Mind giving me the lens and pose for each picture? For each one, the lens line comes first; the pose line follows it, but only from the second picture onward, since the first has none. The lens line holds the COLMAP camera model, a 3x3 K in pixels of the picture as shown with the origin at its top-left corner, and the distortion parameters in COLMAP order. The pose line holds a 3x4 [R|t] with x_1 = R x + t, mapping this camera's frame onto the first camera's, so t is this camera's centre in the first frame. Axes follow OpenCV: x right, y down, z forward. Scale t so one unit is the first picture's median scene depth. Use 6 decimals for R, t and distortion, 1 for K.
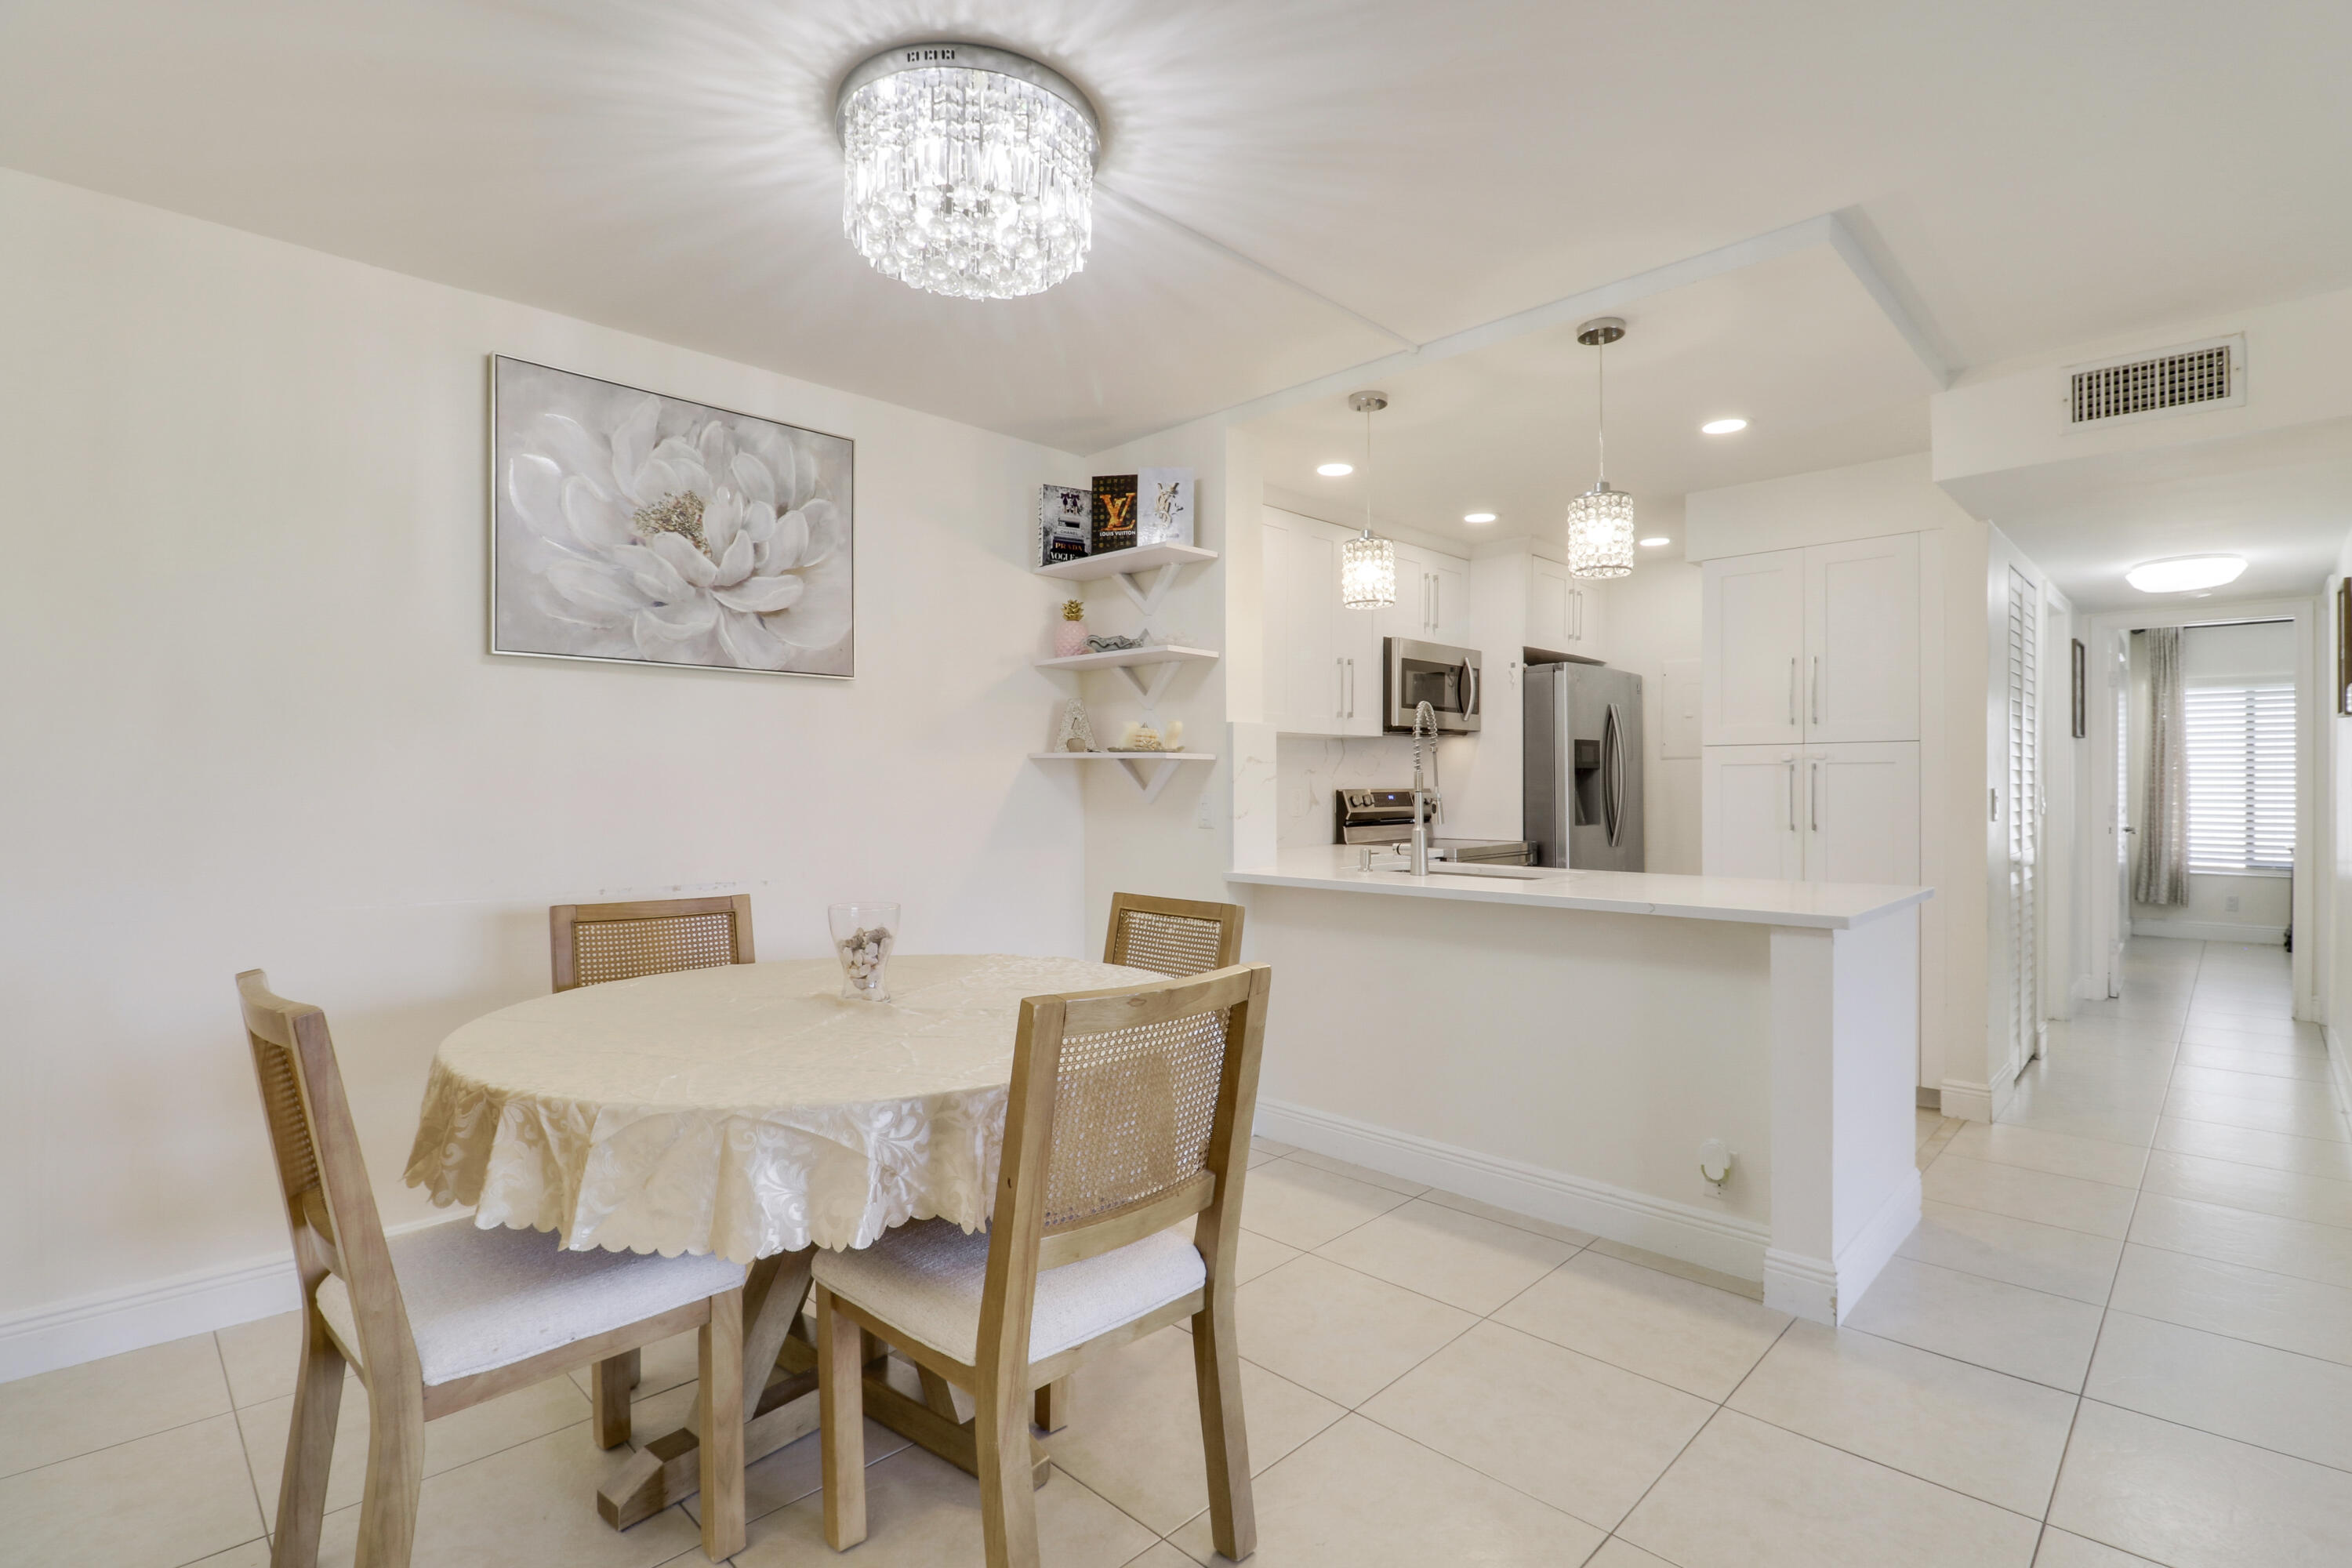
lens RADIAL K [[1090.0, 0, 1187.2], [0, 1090.0, 792.2], [0, 0, 1]] dist [-0.000958, -0.013213]
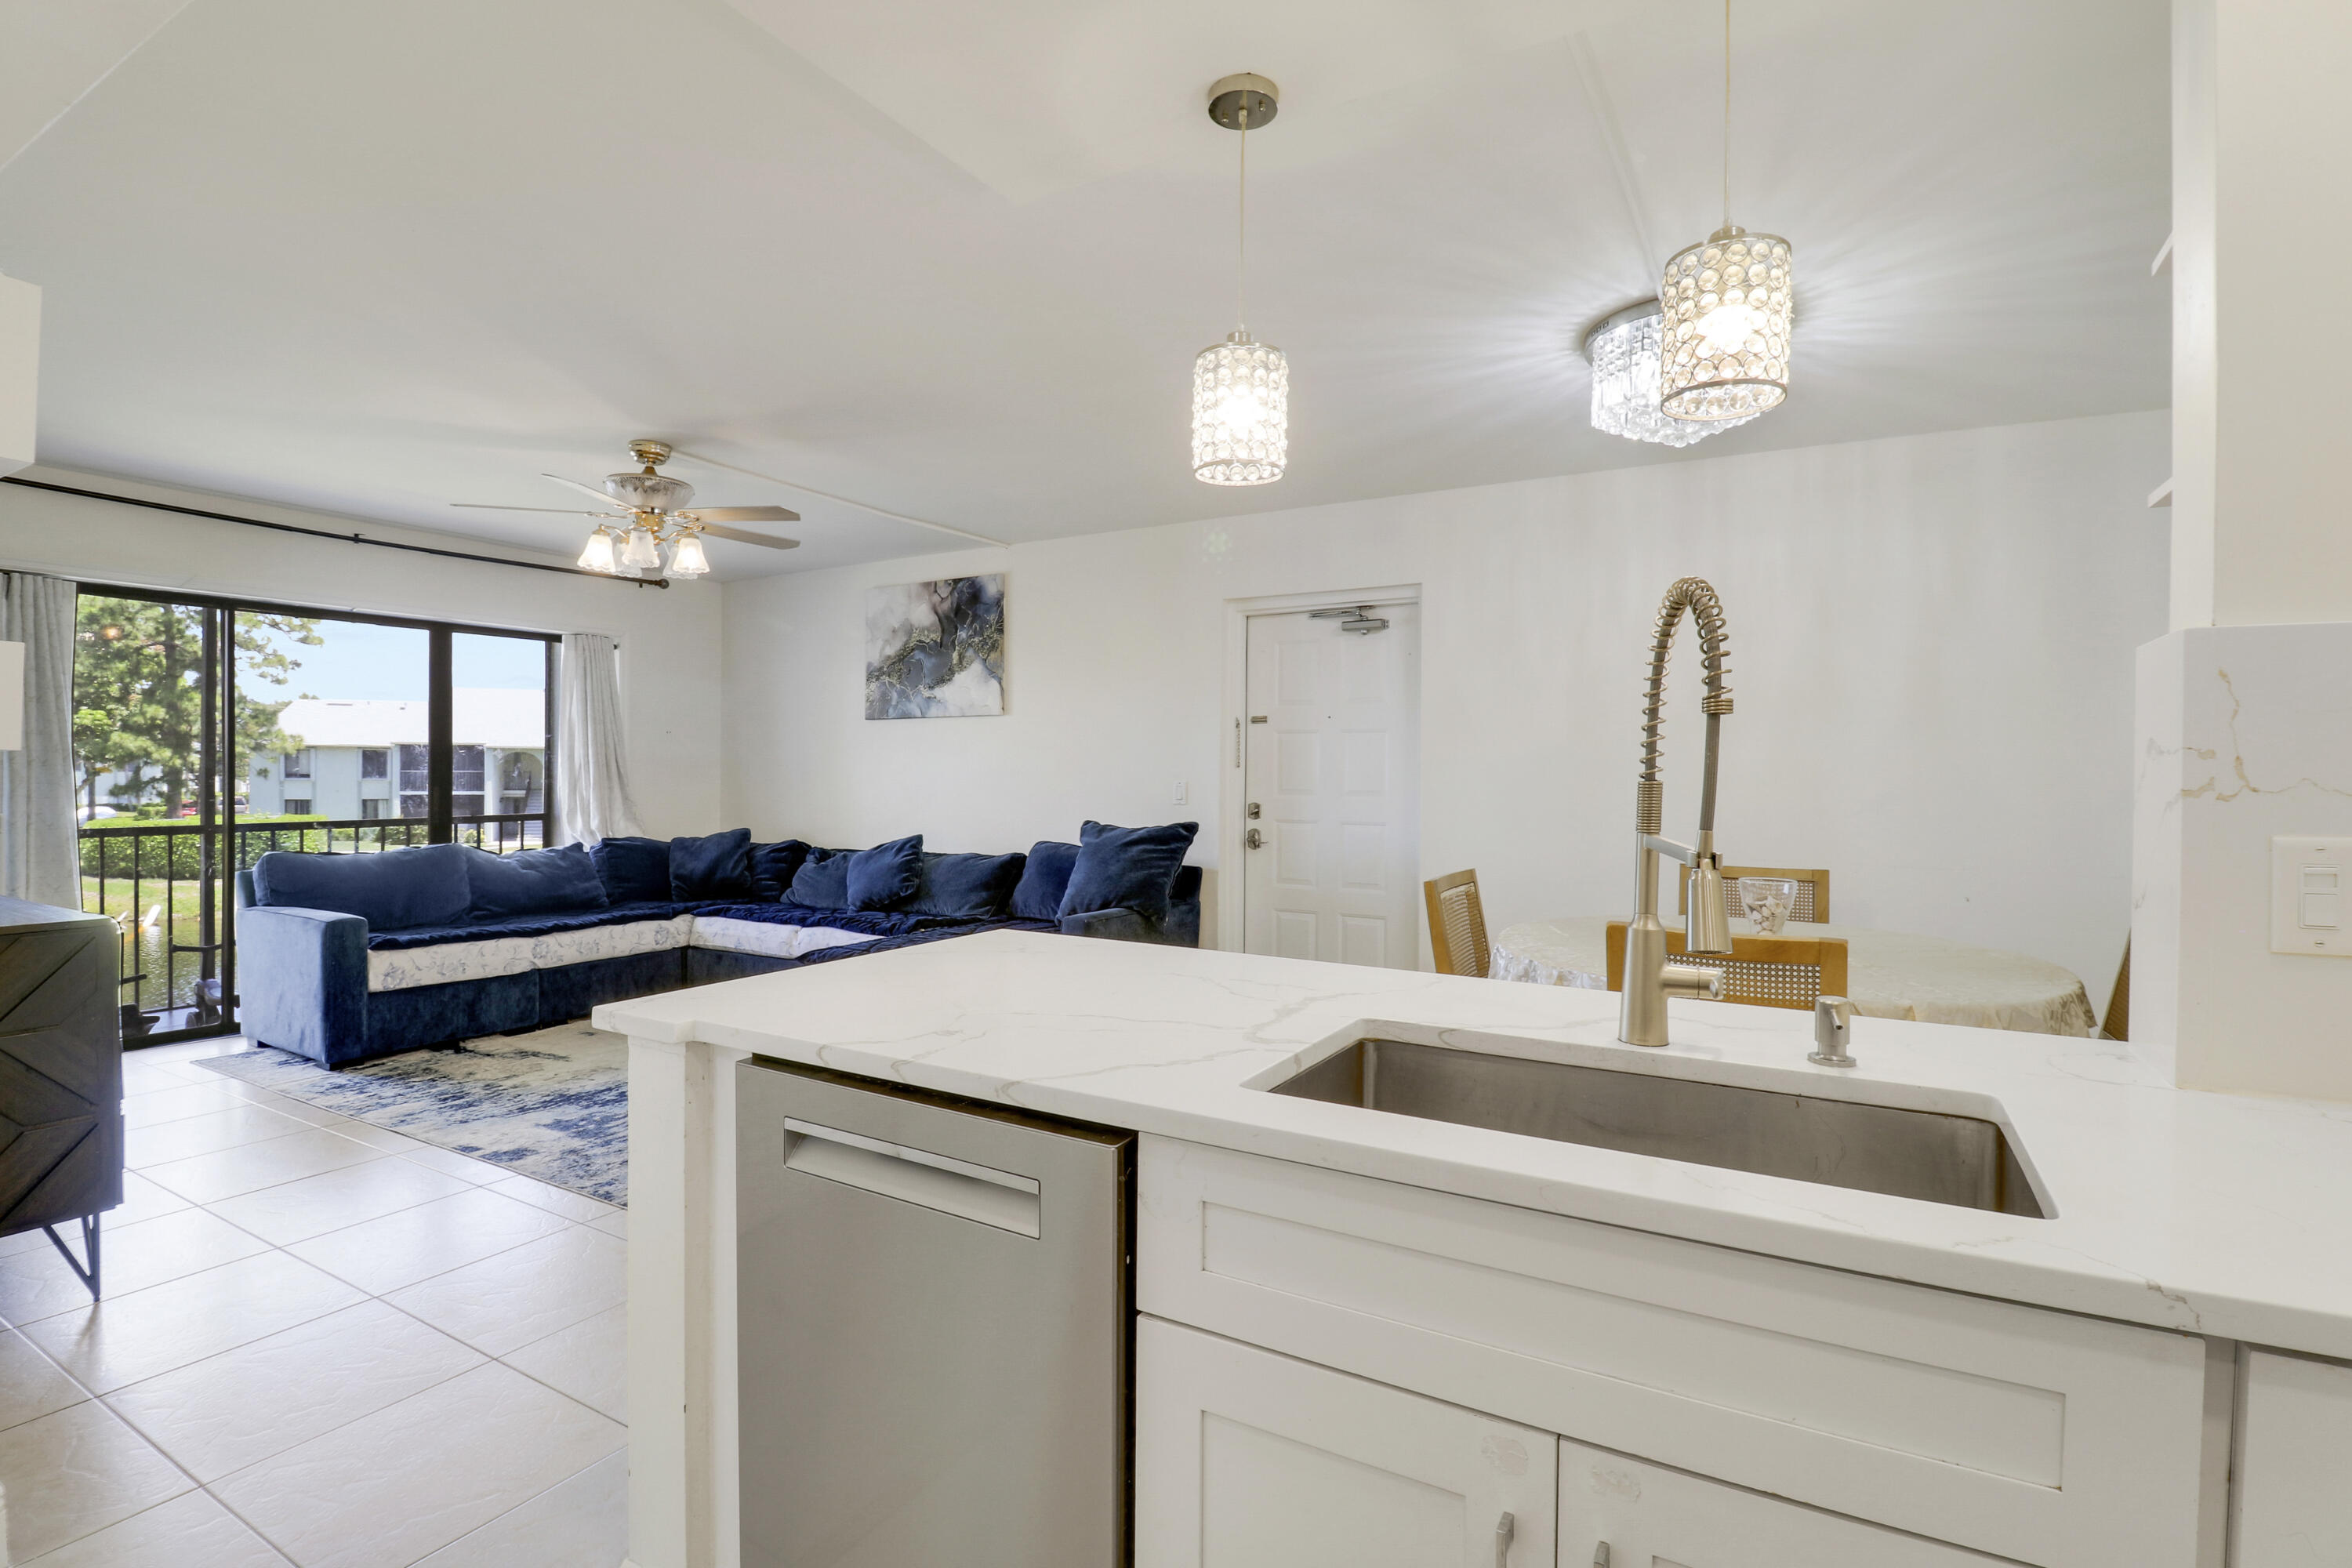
lens RADIAL K [[1111.2, 0, 1174.5], [0, 1111.2, 766.3], [0, 0, 1]] dist [-0.001250, -0.014146]
pose [[-0.969928, -0.006755, -0.243296, 0.498252], [-0.007651, 0.999967, 0.002737, -0.023667], [0.243270, 0.004516, -0.969948, 1.407766]]
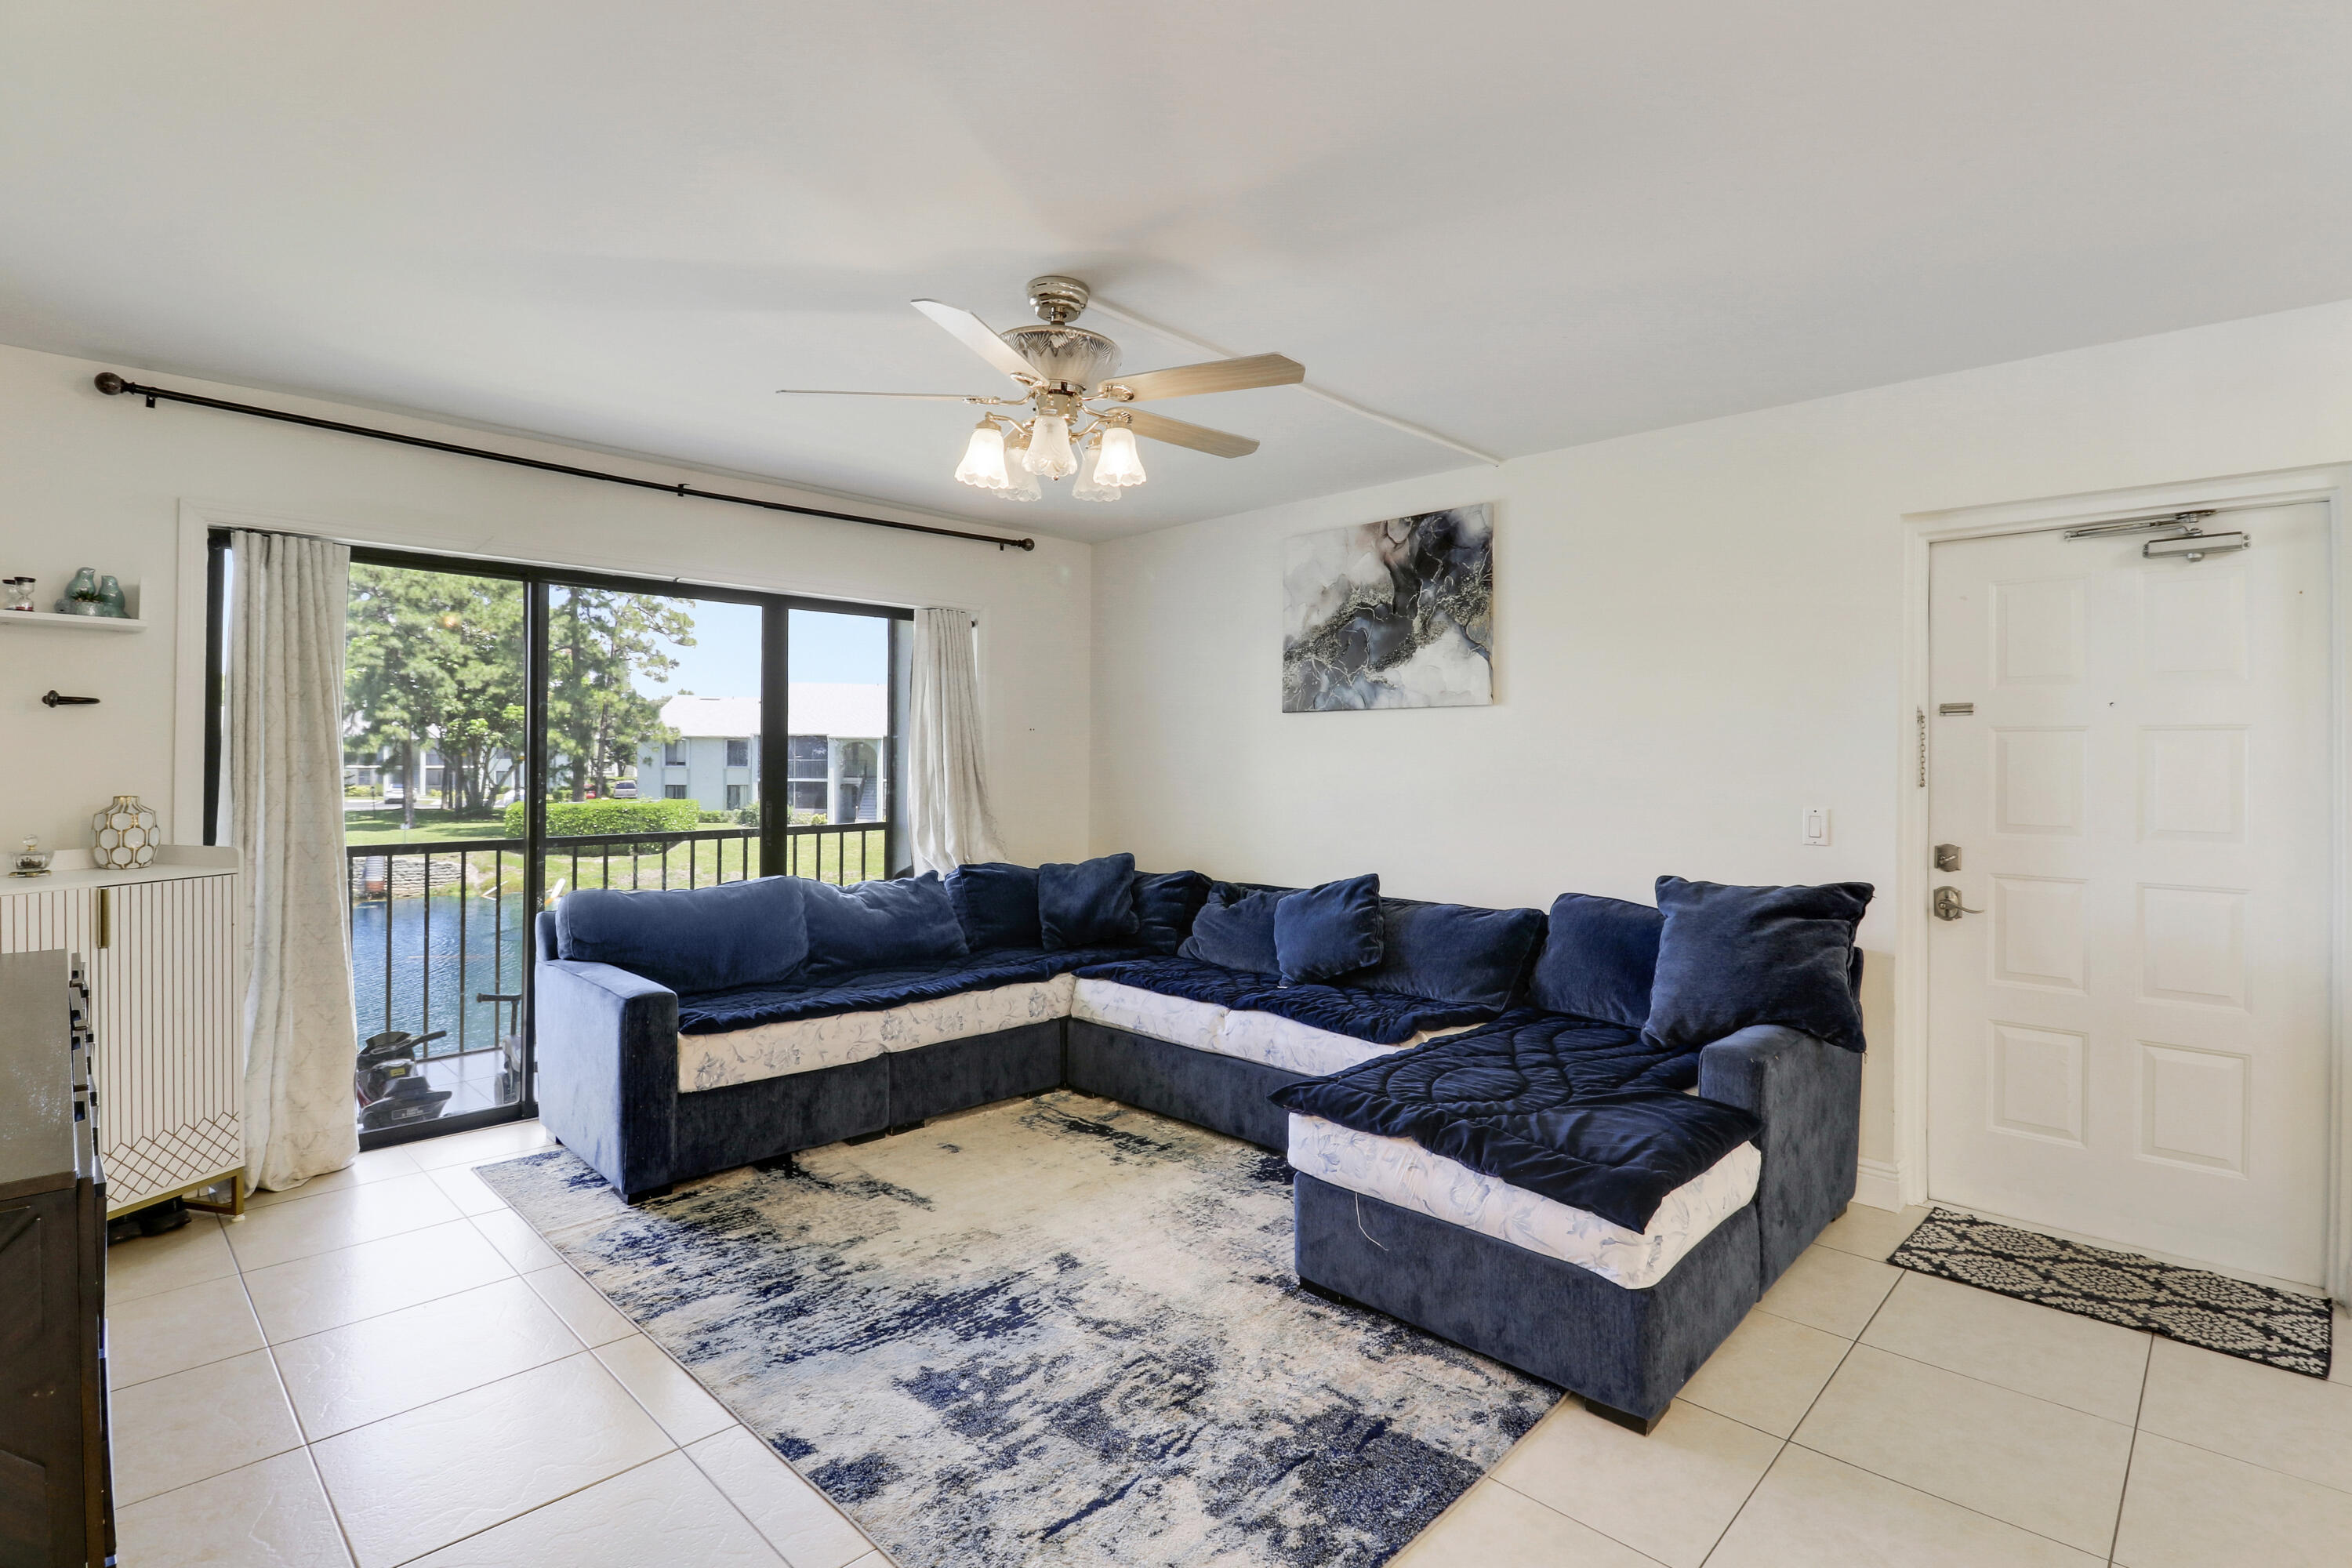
lens RADIAL K [[1113.3, 0, 1200.2], [0, 1113.3, 746.3], [0, 0, 1]] dist [0.001903, -0.013356]
pose [[-0.999908, -0.008262, -0.010715, 0.673508], [-0.008235, 0.999963, -0.002597, -0.046863], [0.010736, -0.002508, -0.999939, 0.849536]]
